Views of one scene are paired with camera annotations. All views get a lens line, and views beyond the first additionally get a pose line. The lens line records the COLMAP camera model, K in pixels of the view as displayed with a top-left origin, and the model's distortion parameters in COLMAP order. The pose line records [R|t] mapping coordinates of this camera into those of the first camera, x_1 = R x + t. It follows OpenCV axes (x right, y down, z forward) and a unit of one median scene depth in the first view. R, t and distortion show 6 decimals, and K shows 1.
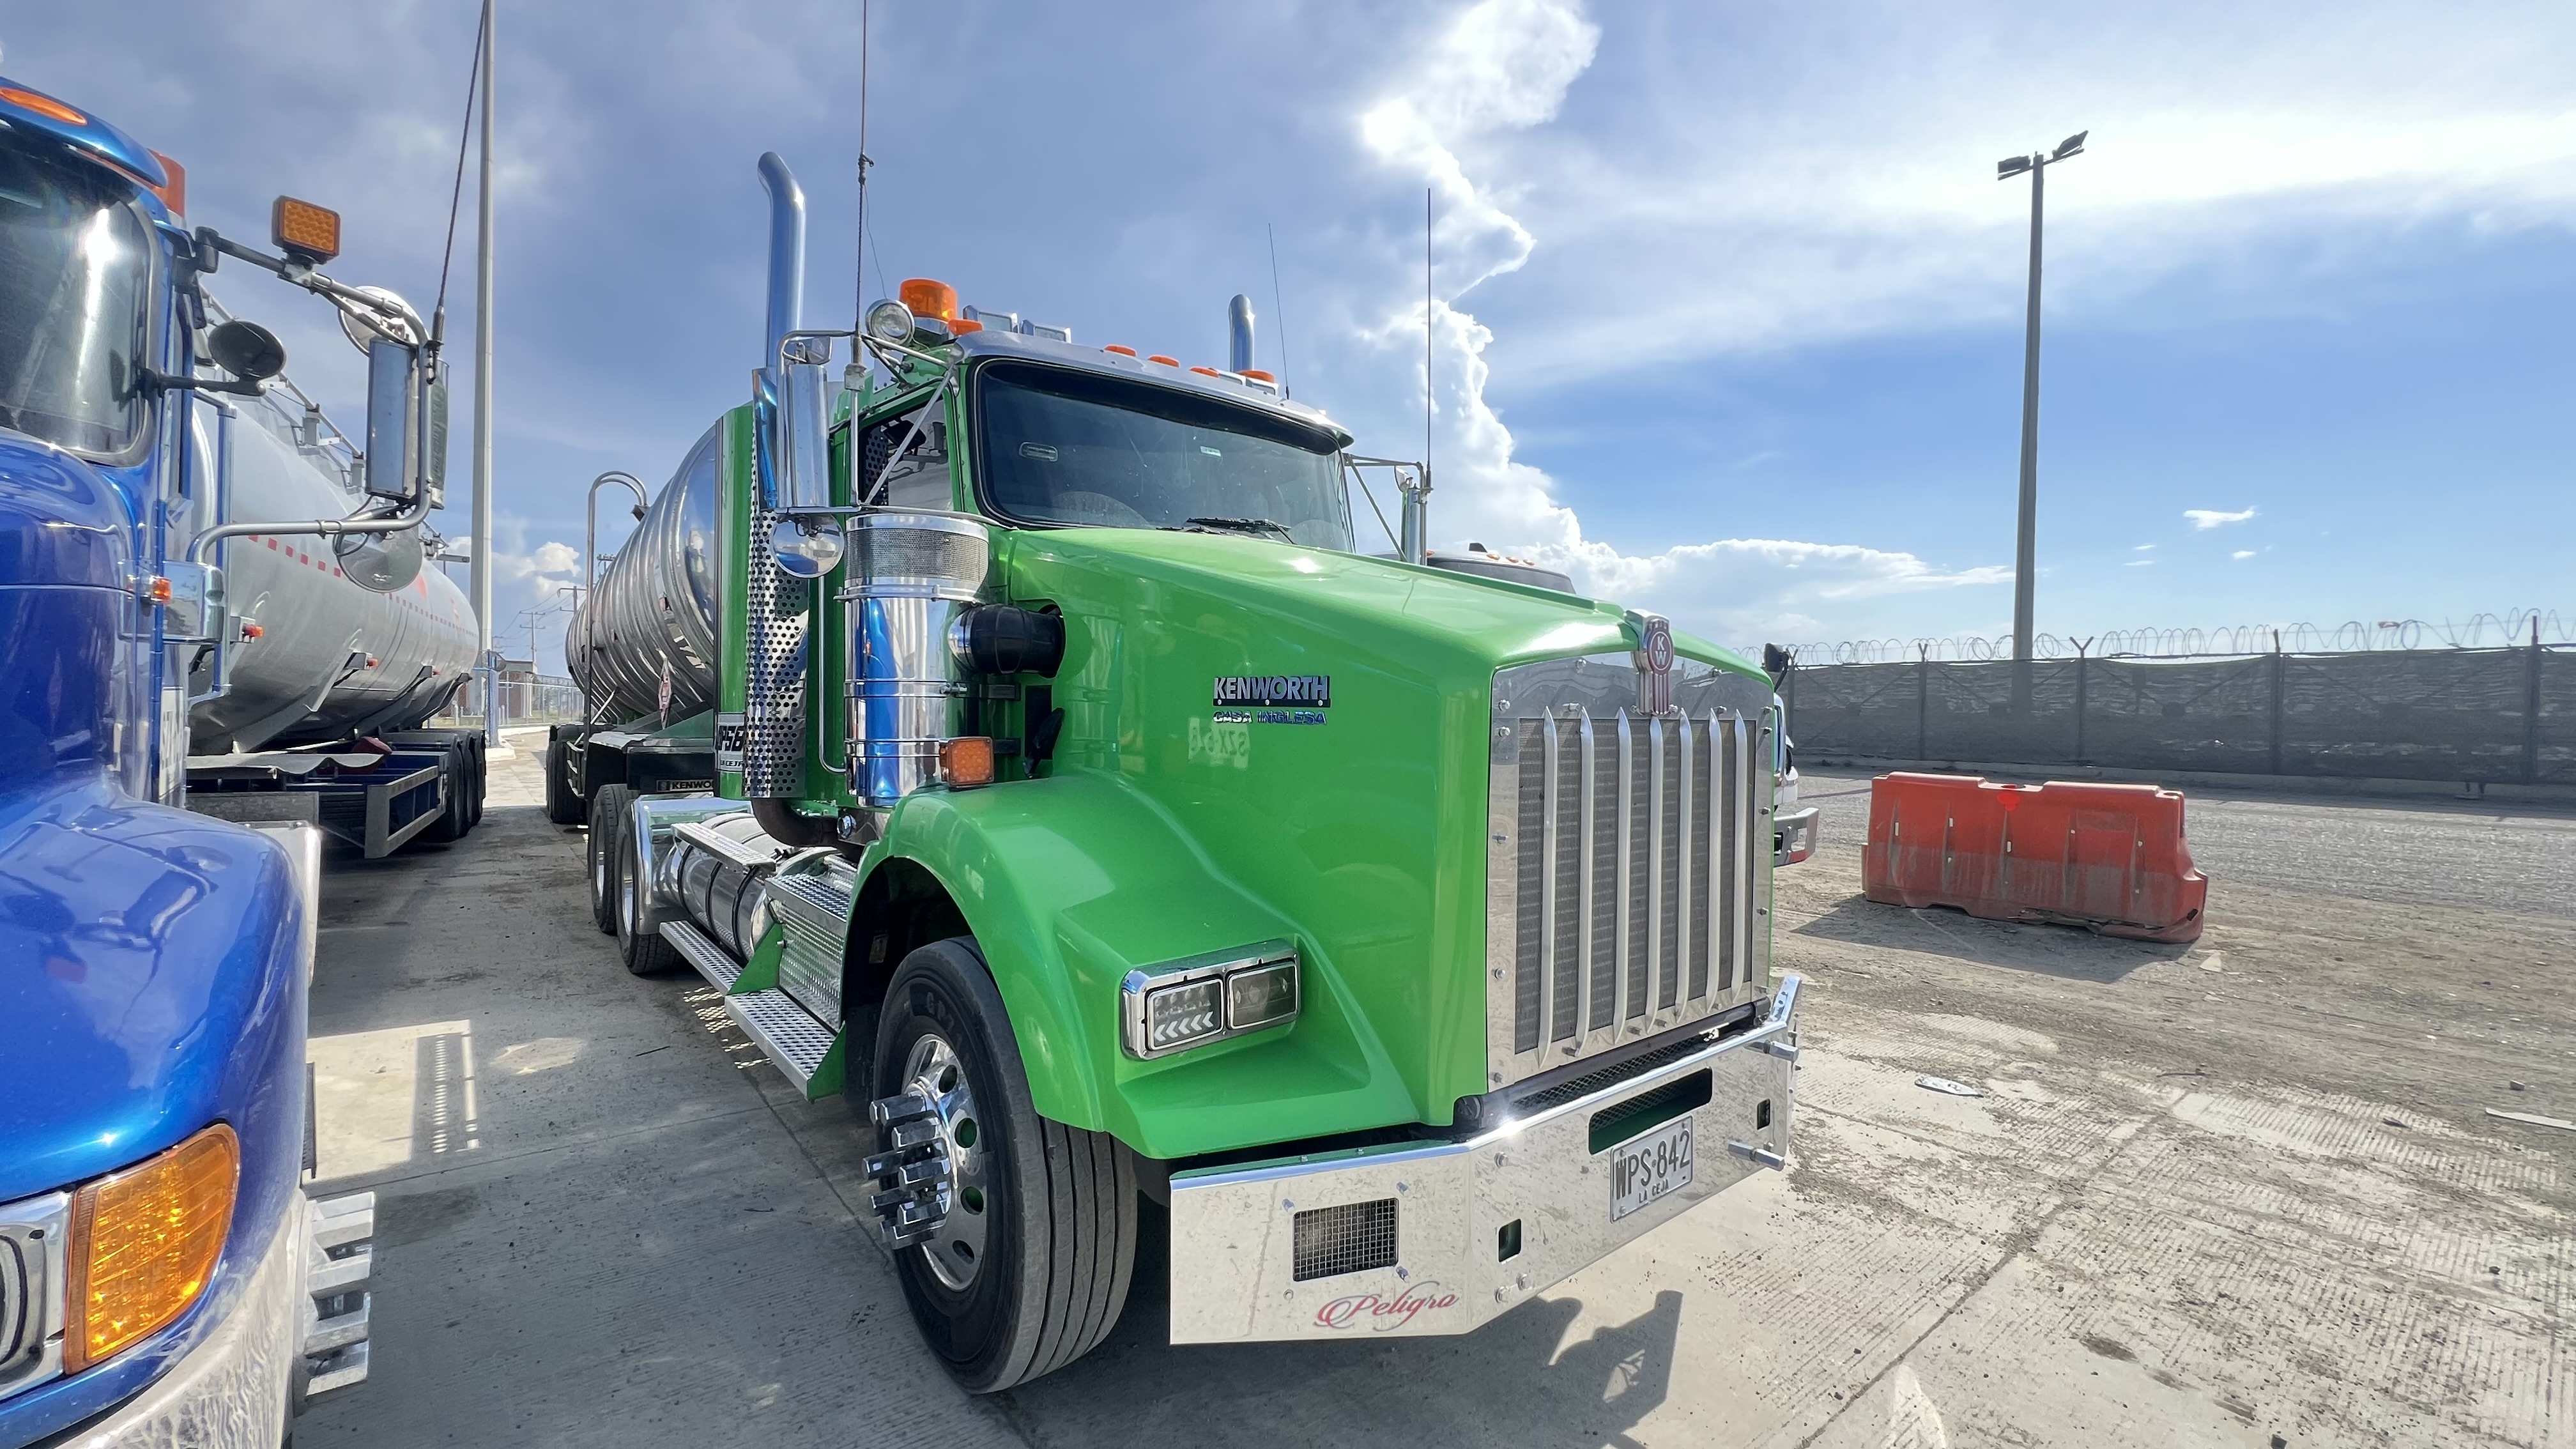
lens RADIAL K [[1040.0, 0, 1288.0], [0, 1040.0, 724.5], [0, 0, 1]] dist [0.009433, -0.008502]
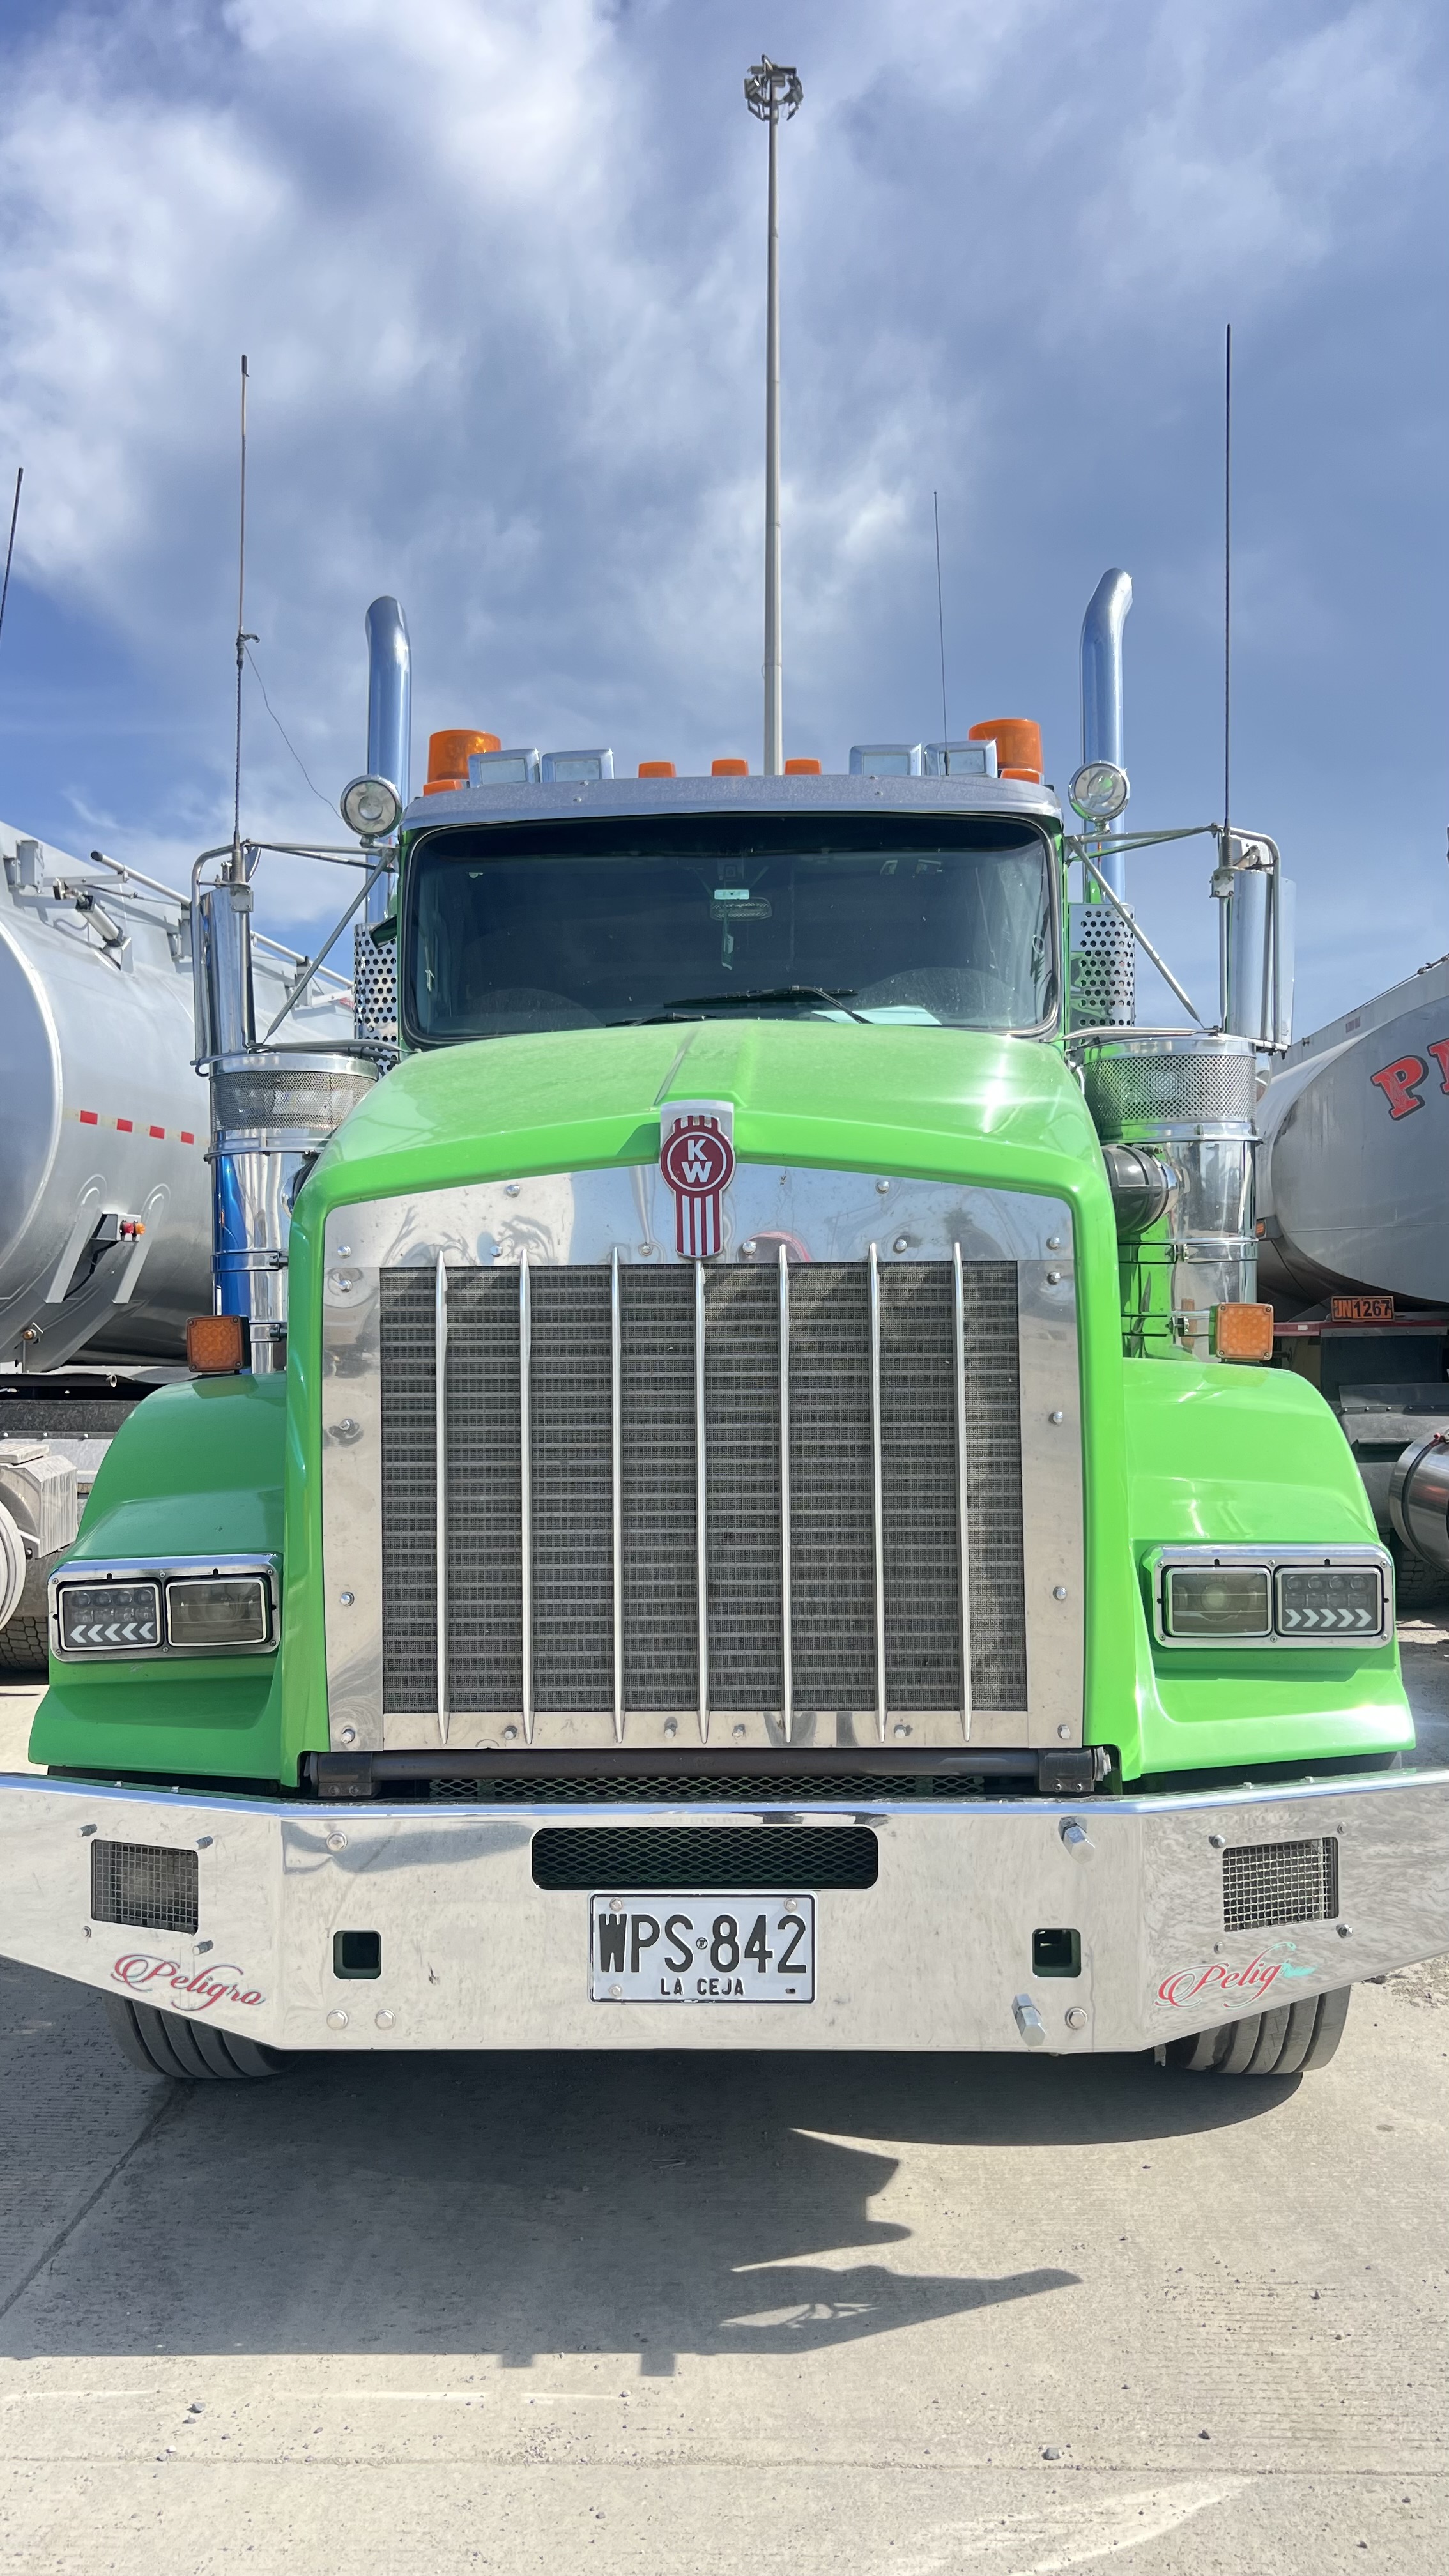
lens RADIAL K [[1956.2, 0, 740.6], [0, 1956.2, 1301.1], [0, 0, 1]] dist [0.065358, -0.080587]
pose [[0.749562, -0.023264, -0.661525, 1.166685], [0.010809, 0.999679, -0.022909, 0.046817], [0.661846, 0.010022, 0.749573, 0.087170]]
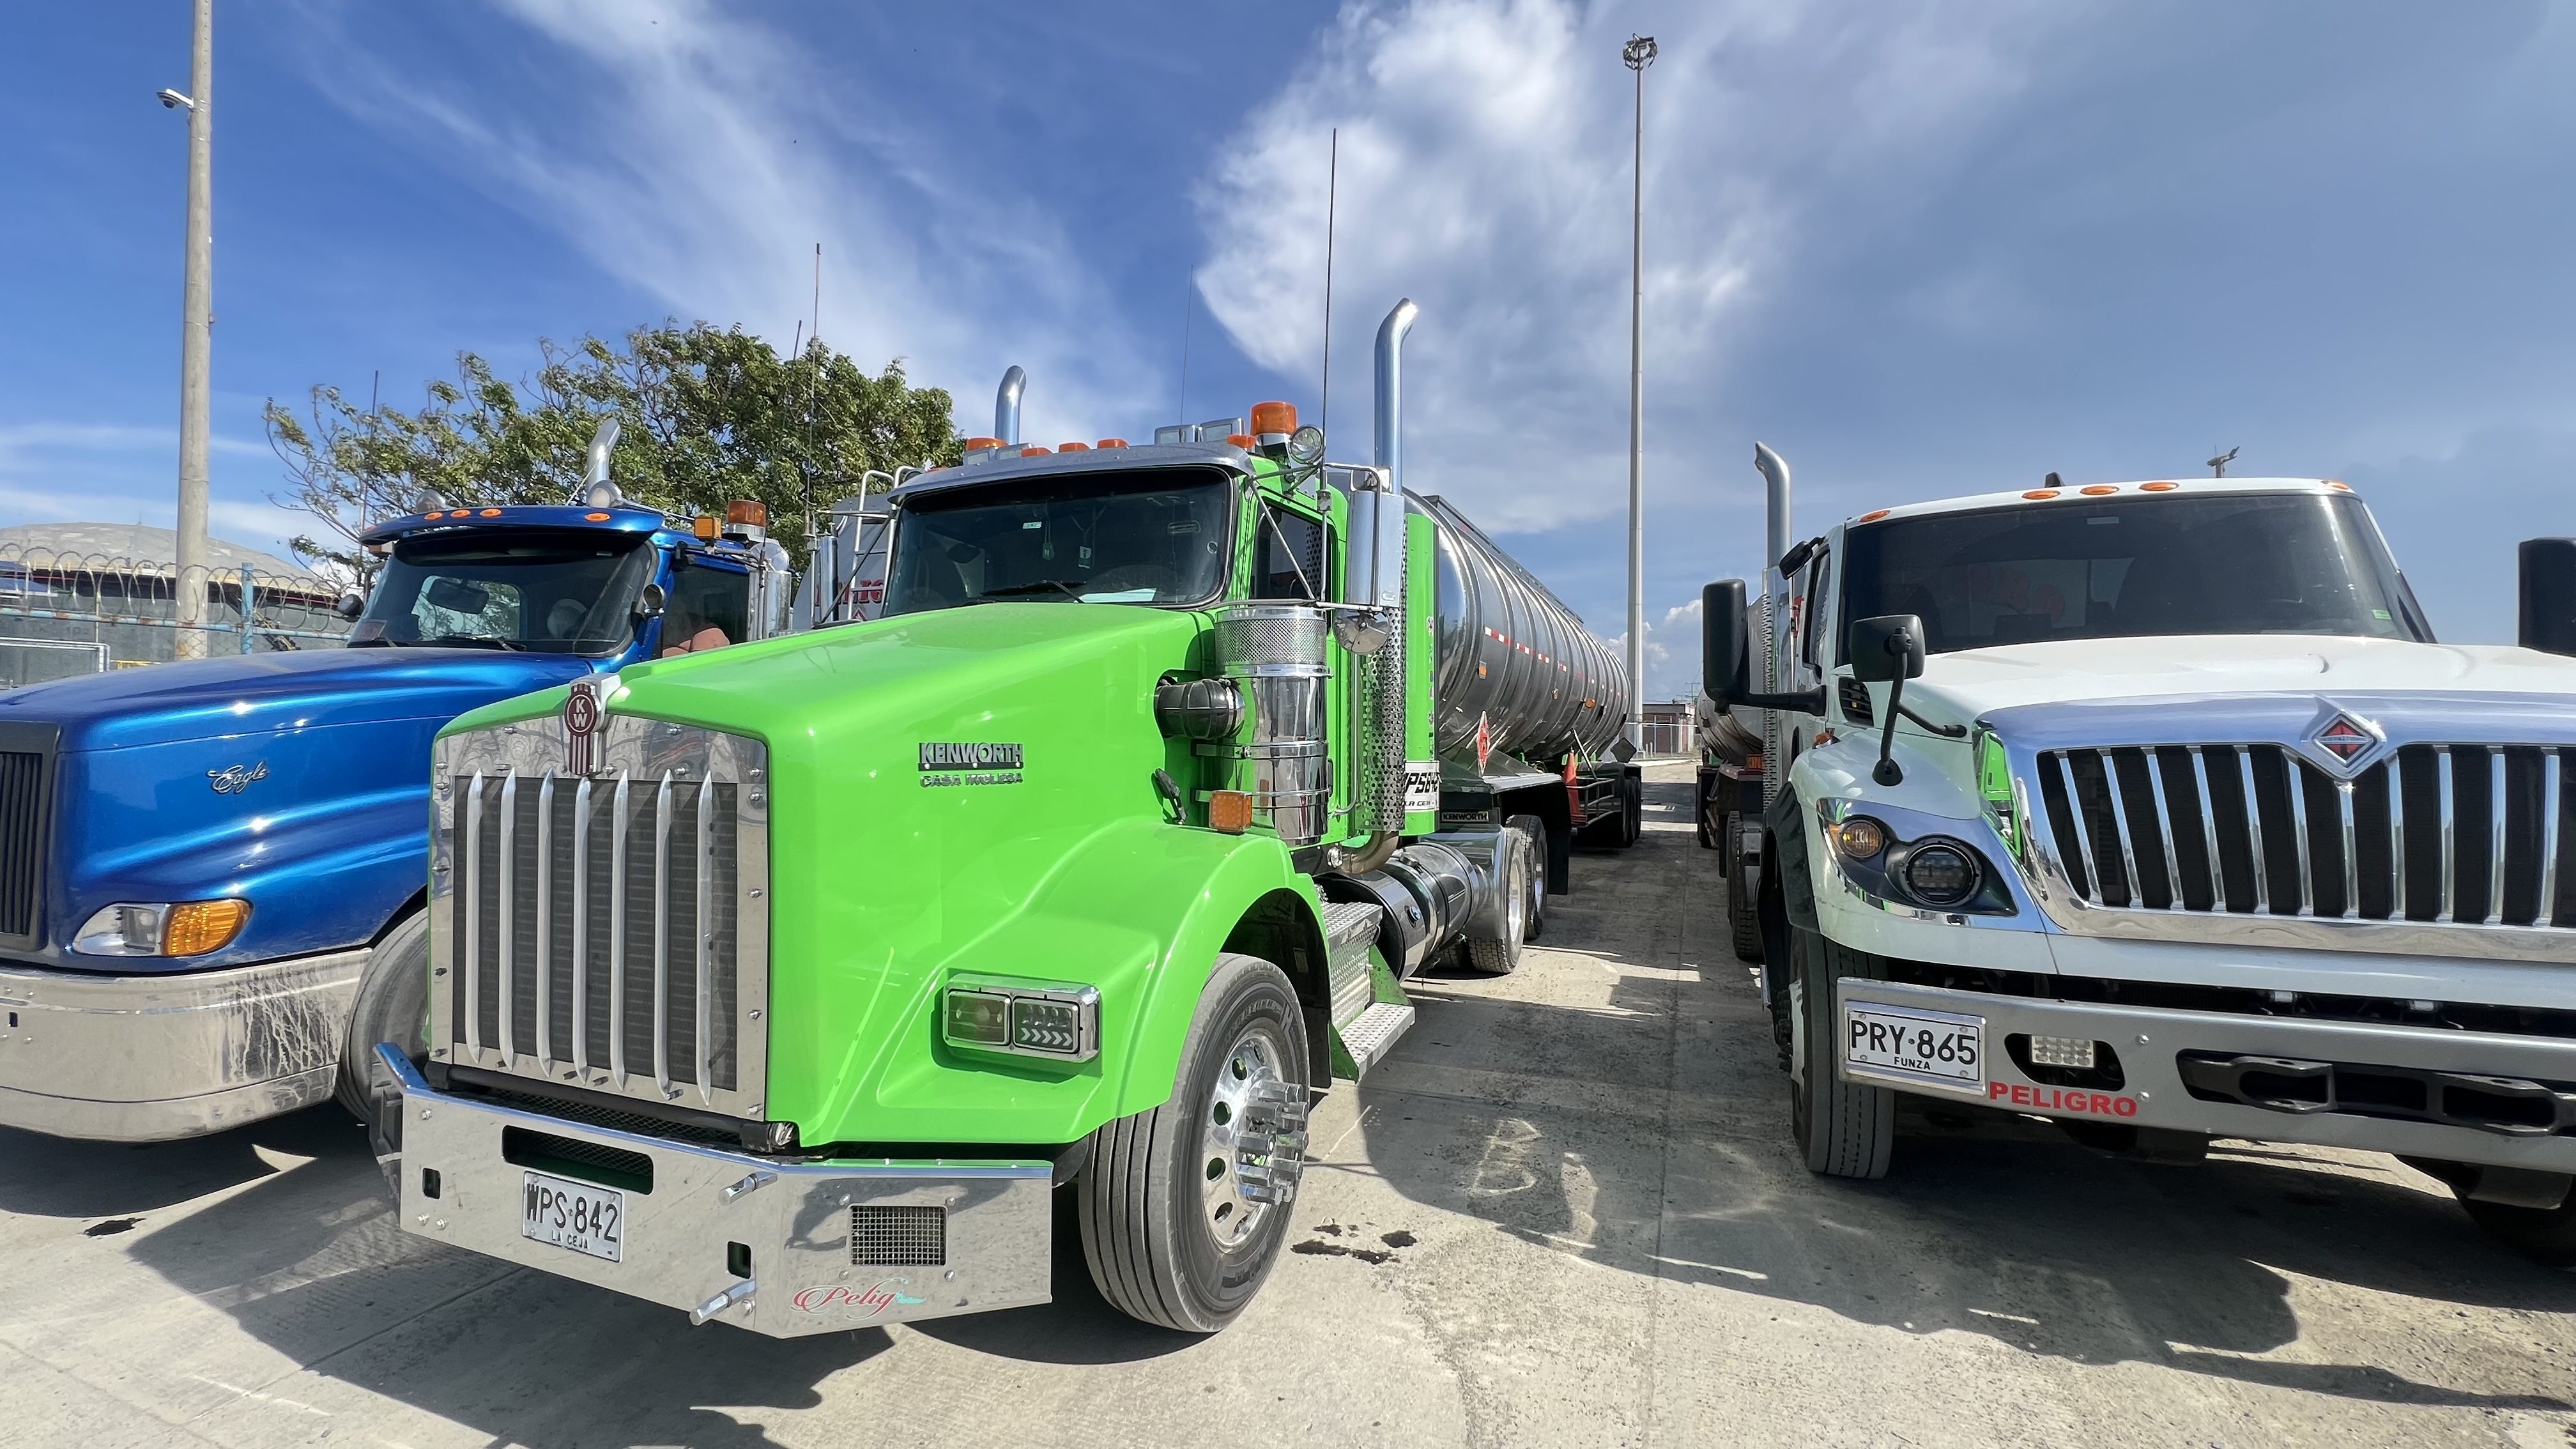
lens RADIAL K [[1040.0, 0, 1288.0], [0, 1040.0, 724.5], [0, 0, 1]] dist [0.009433, -0.008502]
pose [[0.489889, -0.017275, -0.871613, 1.560475], [-0.011609, 0.999586, -0.026335, -0.037969], [0.871707, 0.023020, 0.489486, 1.077264]]
